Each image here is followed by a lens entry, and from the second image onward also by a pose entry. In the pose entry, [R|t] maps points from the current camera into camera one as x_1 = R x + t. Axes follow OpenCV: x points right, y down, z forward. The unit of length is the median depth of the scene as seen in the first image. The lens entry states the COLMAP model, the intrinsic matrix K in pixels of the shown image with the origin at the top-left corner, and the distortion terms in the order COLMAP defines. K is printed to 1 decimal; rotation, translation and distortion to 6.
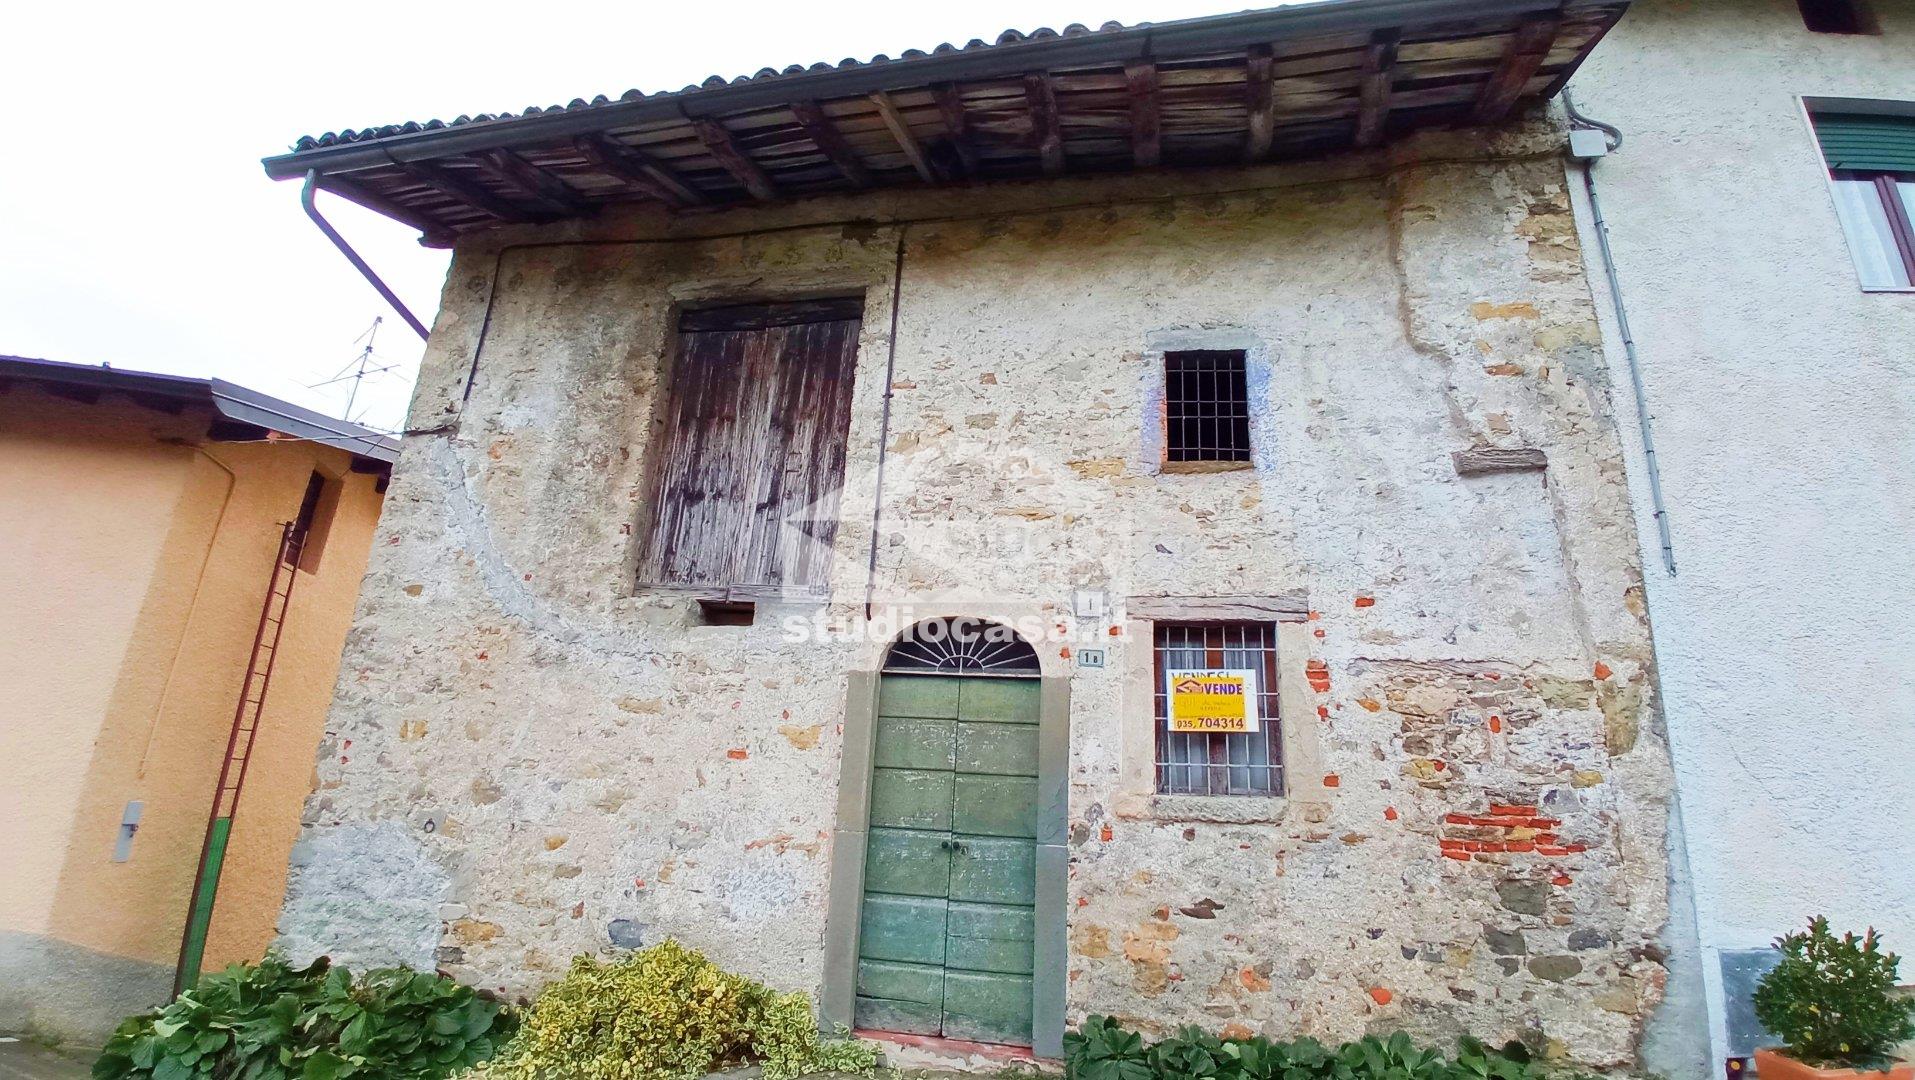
lens RADIAL K [[860.3, 0, 971.5], [0, 860.3, 521.7], [0, 0, 1]] dist [-0.040010, 0.018061]
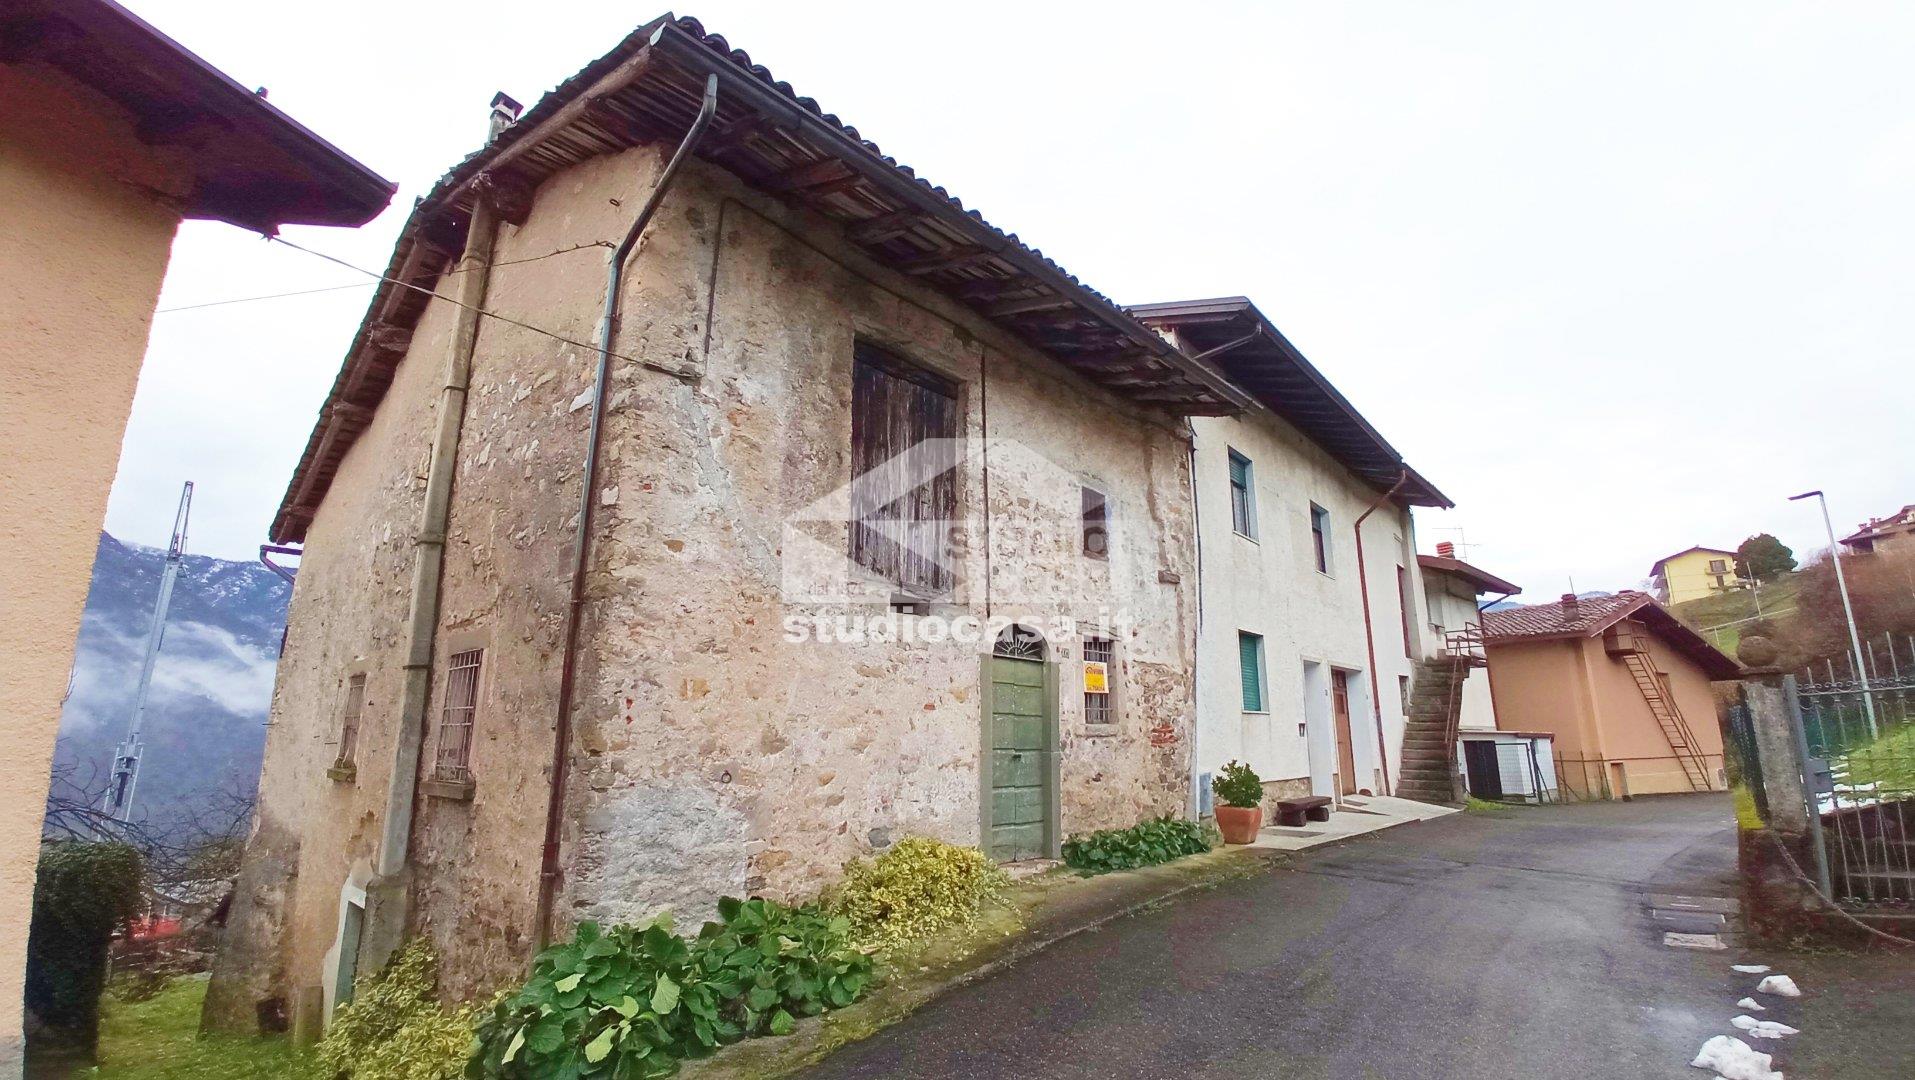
lens RADIAL K [[860.3, 0, 971.5], [0, 860.3, 521.7], [0, 0, 1]] dist [-0.040010, 0.018061]
pose [[0.497788, 0.165461, 0.851369, -1.493822], [-0.249135, 0.967541, -0.042371, 0.012067], [-0.830746, -0.191014, 0.522853, 0.234936]]
